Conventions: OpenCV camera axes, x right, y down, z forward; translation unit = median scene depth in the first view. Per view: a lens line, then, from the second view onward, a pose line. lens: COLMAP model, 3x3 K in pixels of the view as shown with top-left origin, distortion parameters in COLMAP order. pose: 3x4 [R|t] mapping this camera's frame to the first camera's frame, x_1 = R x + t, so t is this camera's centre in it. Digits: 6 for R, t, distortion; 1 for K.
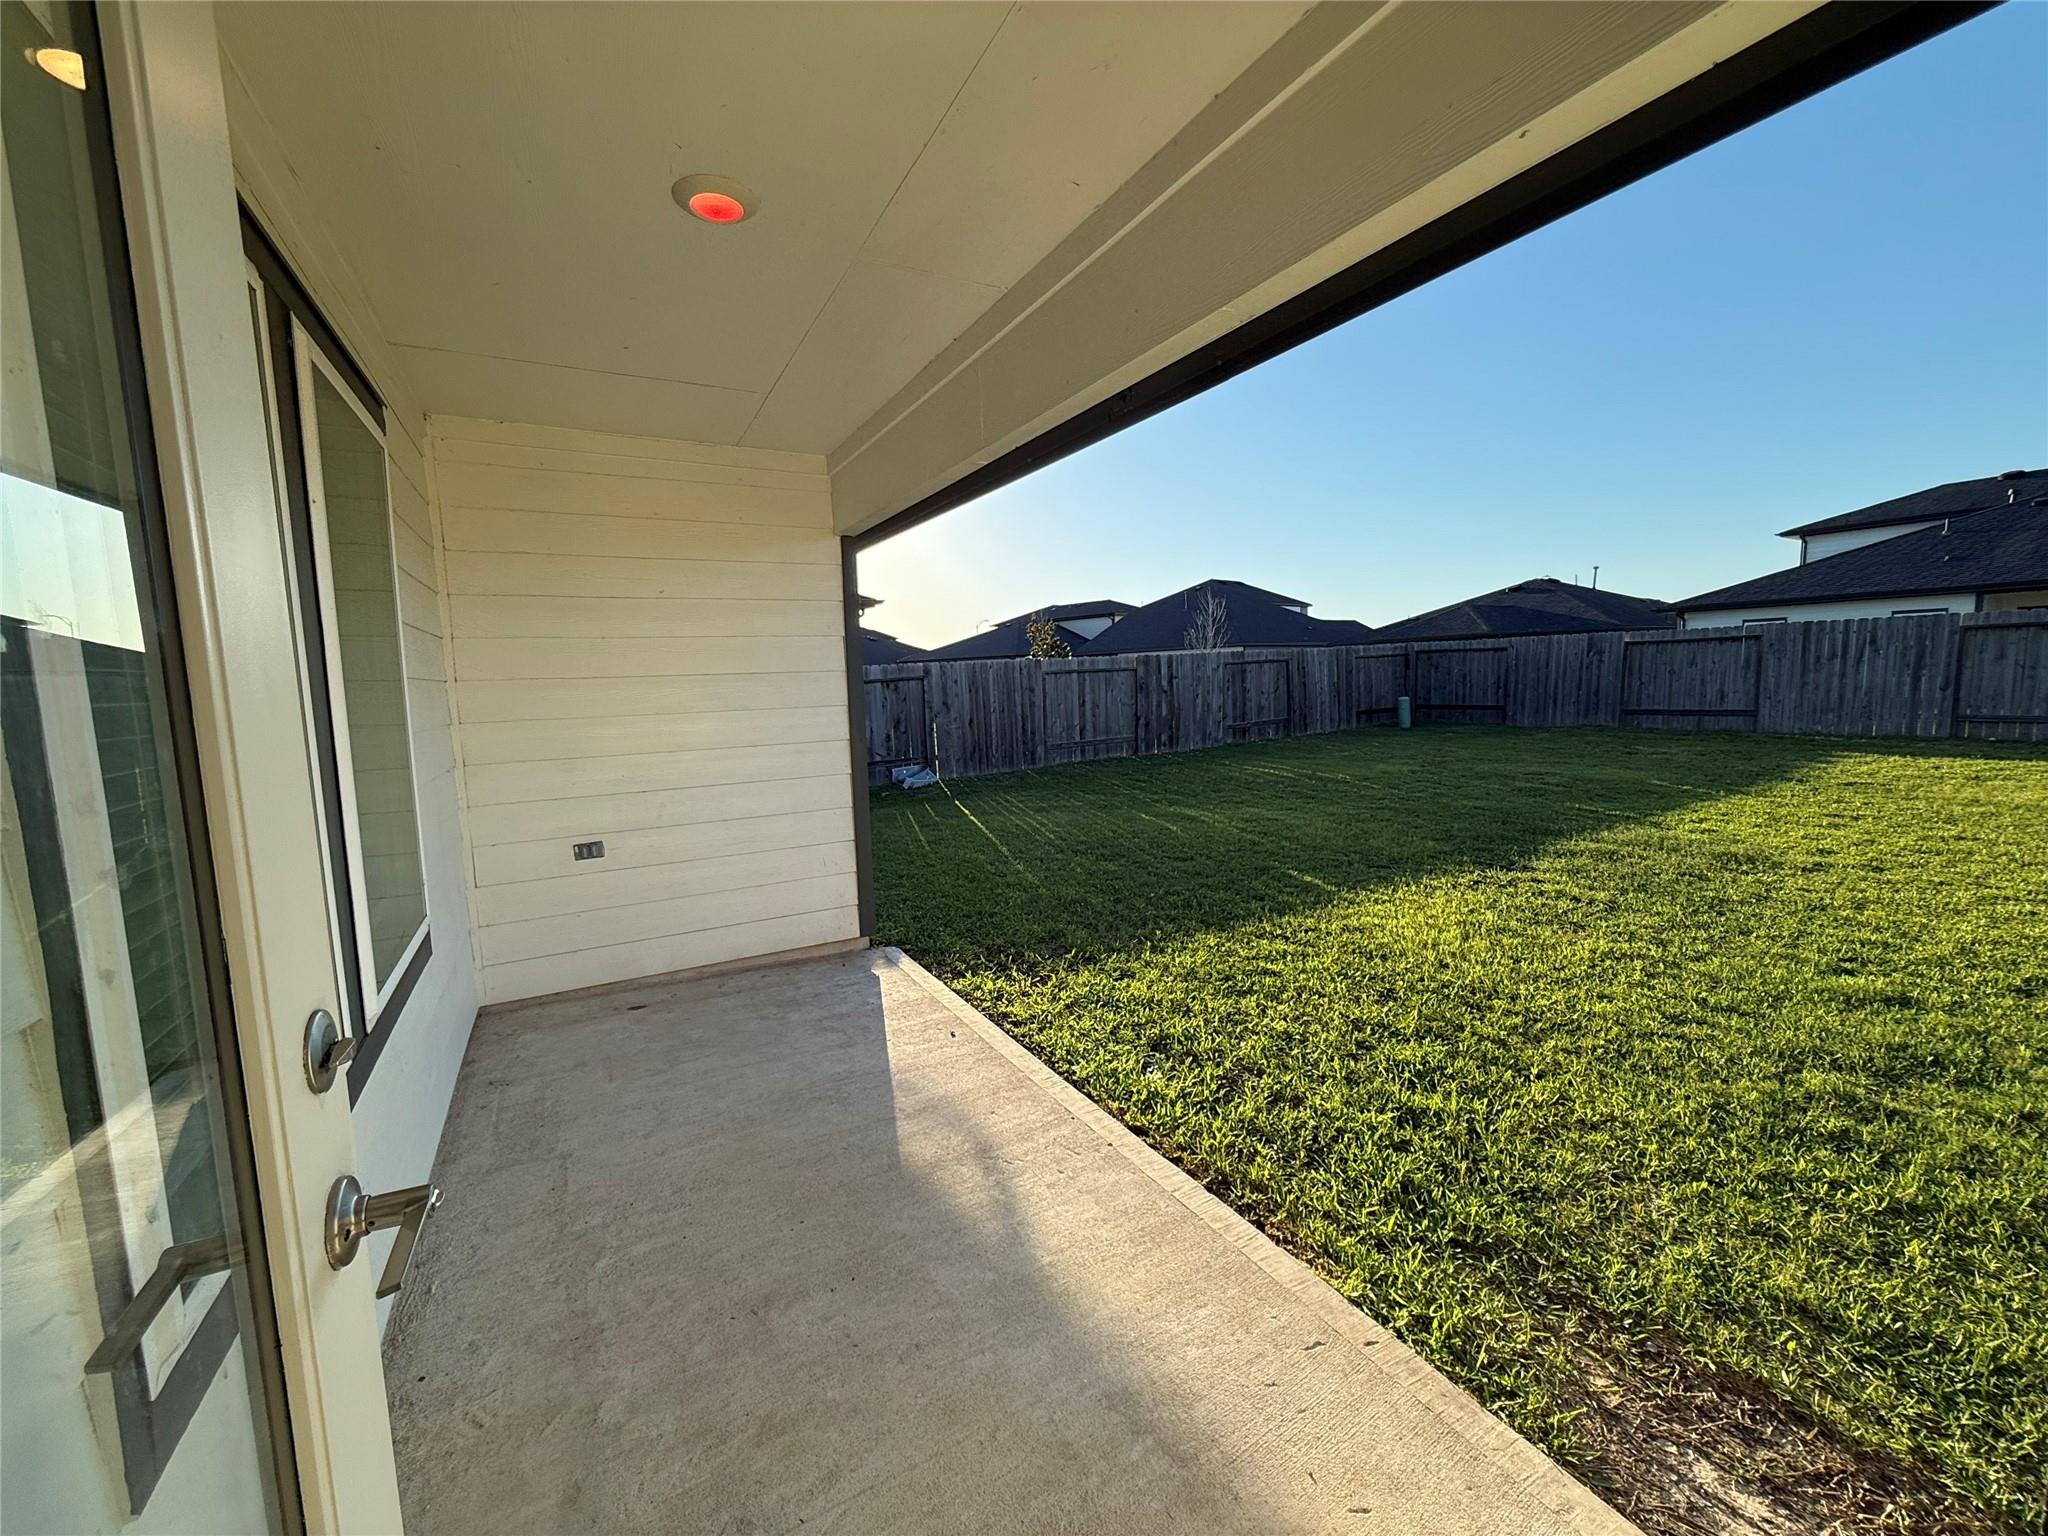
lens RADIAL K [[816.8, 0, 1021.4], [0, 816.8, 772.7], [0, 0, 1]] dist [0.001758, -0.000097]
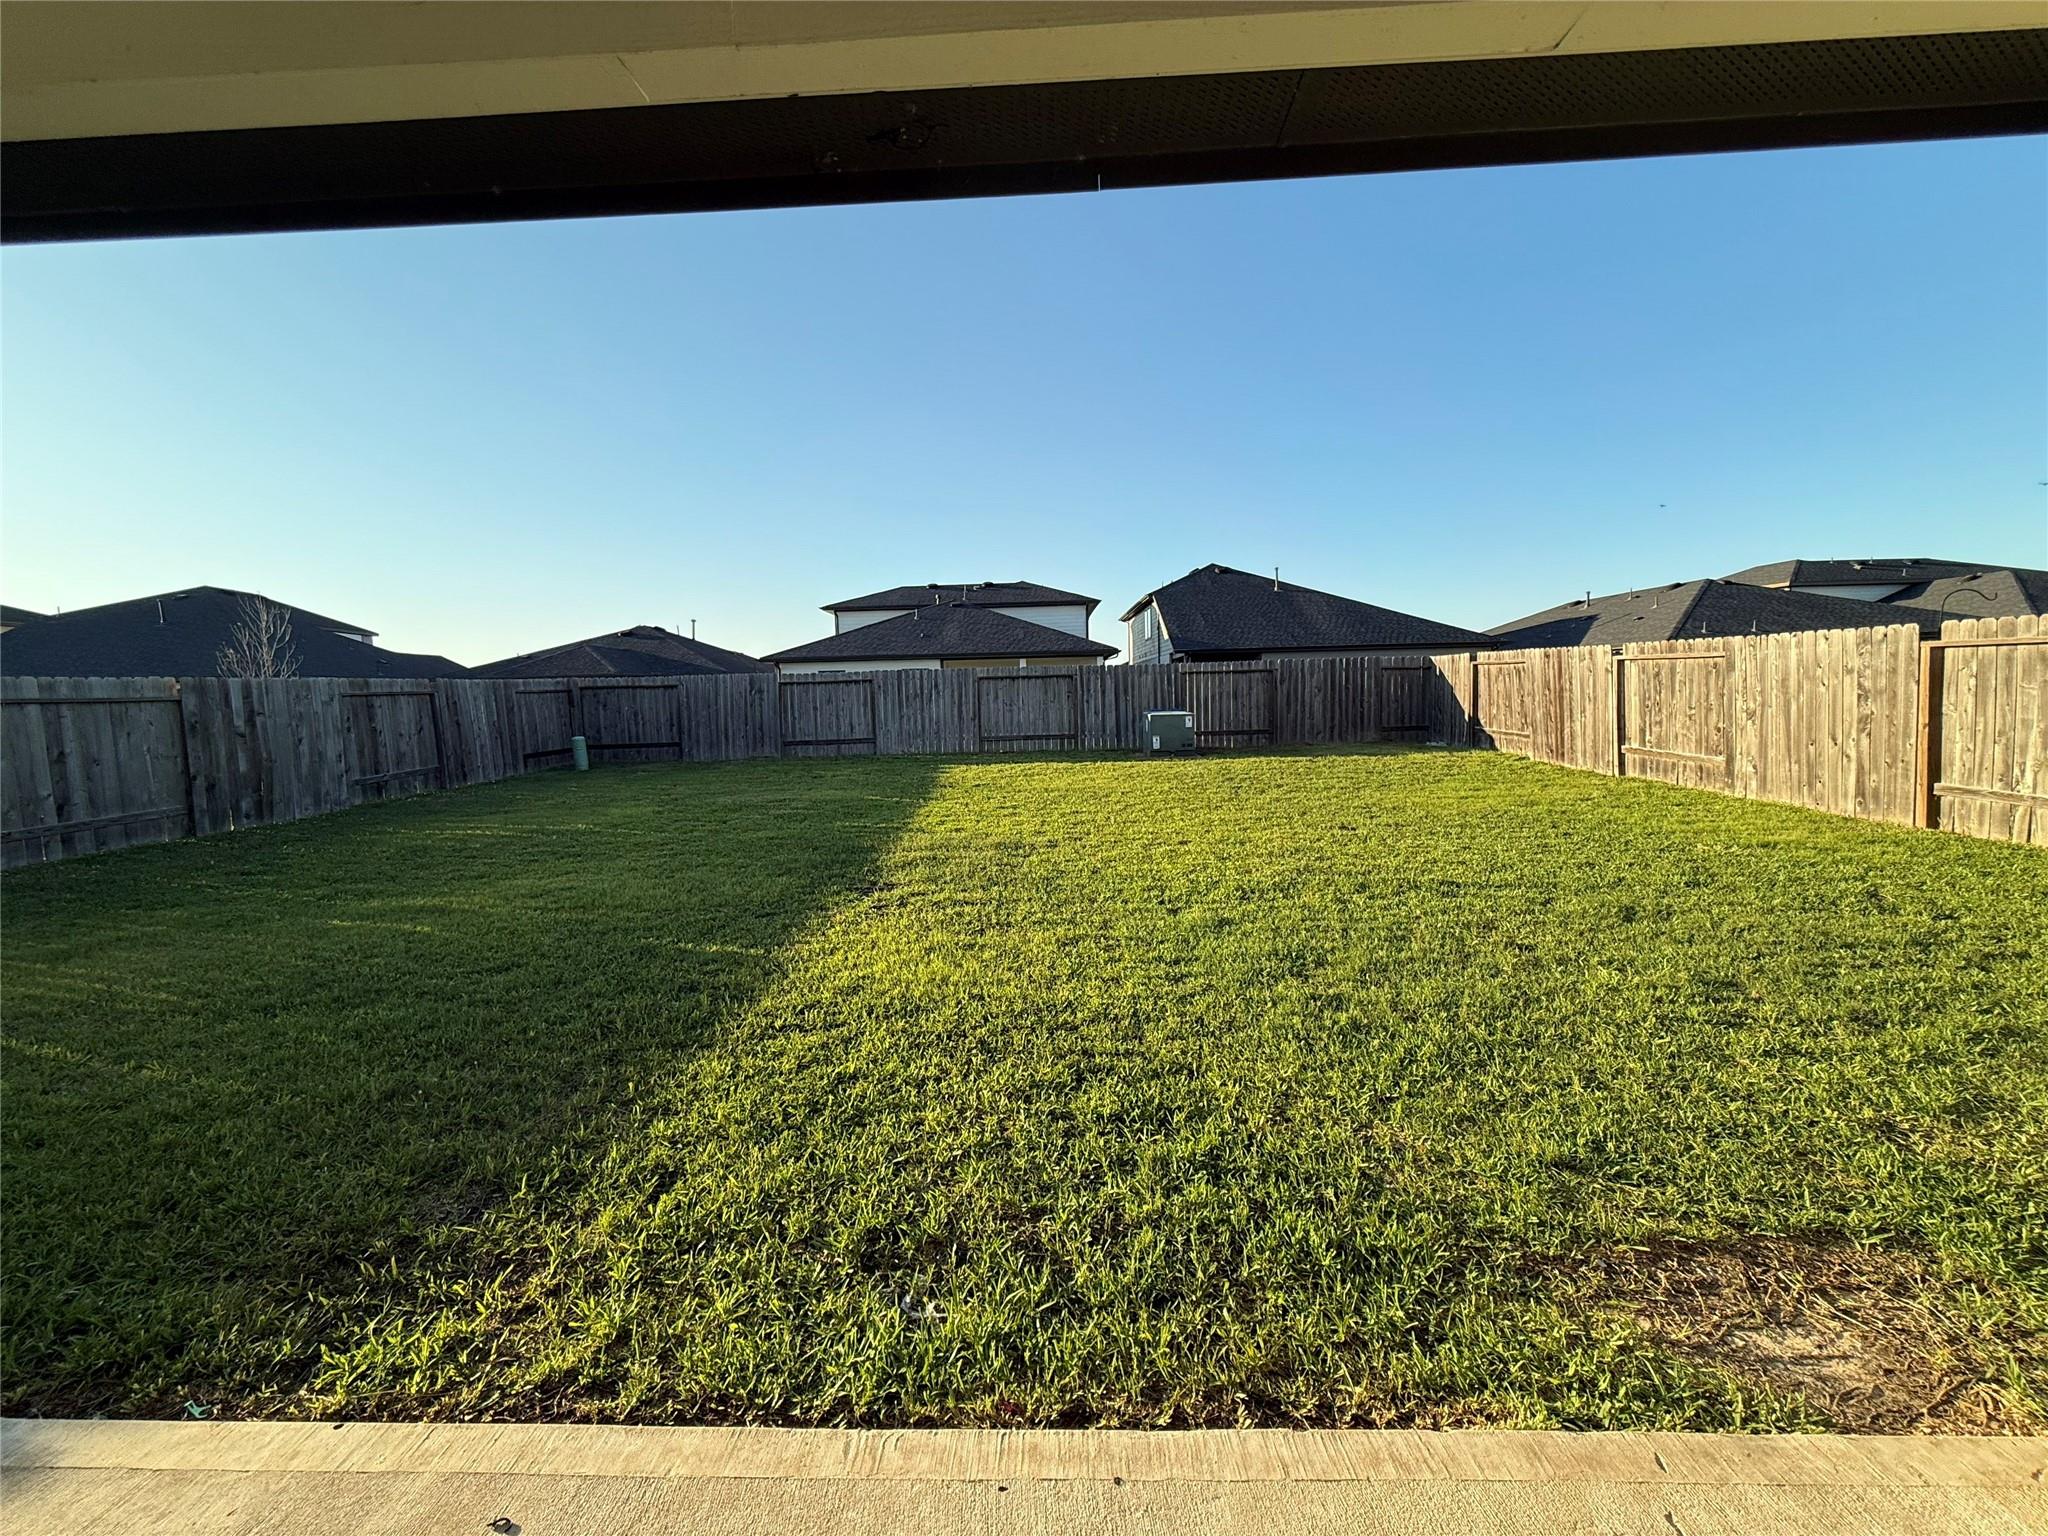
lens RADIAL K [[816.8, 0, 1021.4], [0, 816.8, 772.7], [0, 0, 1]] dist [0.001758, -0.000097]
pose [[0.515509, -0.061963, 0.854641, -0.065433], [0.109894, 0.993927, 0.005775, -0.004484], [-0.849808, 0.090943, 0.519188, 0.131527]]
